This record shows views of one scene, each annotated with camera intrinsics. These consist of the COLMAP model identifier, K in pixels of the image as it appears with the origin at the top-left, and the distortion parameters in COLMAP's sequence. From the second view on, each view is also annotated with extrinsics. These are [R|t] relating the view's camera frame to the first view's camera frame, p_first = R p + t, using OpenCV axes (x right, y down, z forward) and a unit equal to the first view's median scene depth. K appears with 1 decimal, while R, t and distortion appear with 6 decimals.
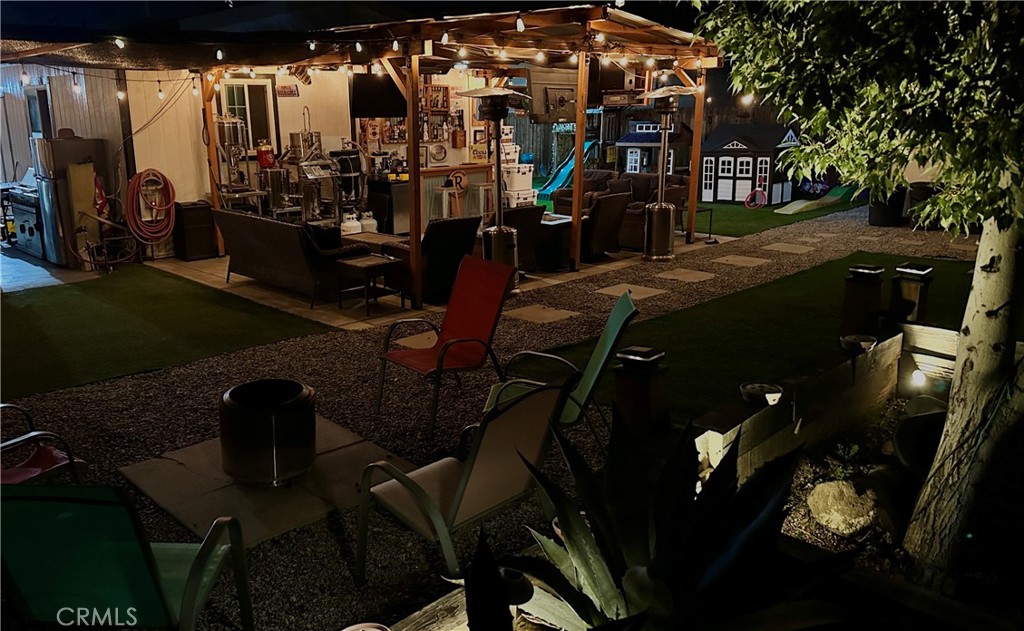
lens RADIAL K [[738.6, 0, 509.3], [0, 738.6, 315.5], [0, 0, 1]] dist [0.093417, 0.001773]
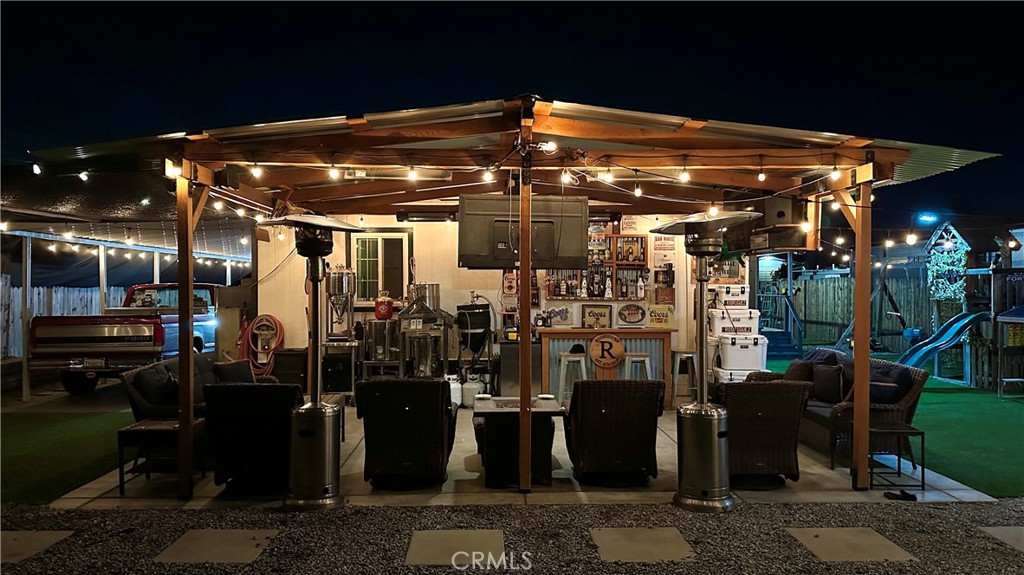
lens RADIAL K [[717.2, 0, 514.5], [0, 717.2, 284.7], [0, 0, 1]] dist [0.070005, -0.089002]
pose [[0.744538, 0.012529, -0.667462, 0.339905], [-0.187323, 0.963577, -0.190867, -0.077283], [0.640760, 0.267139, 0.719767, 0.350191]]
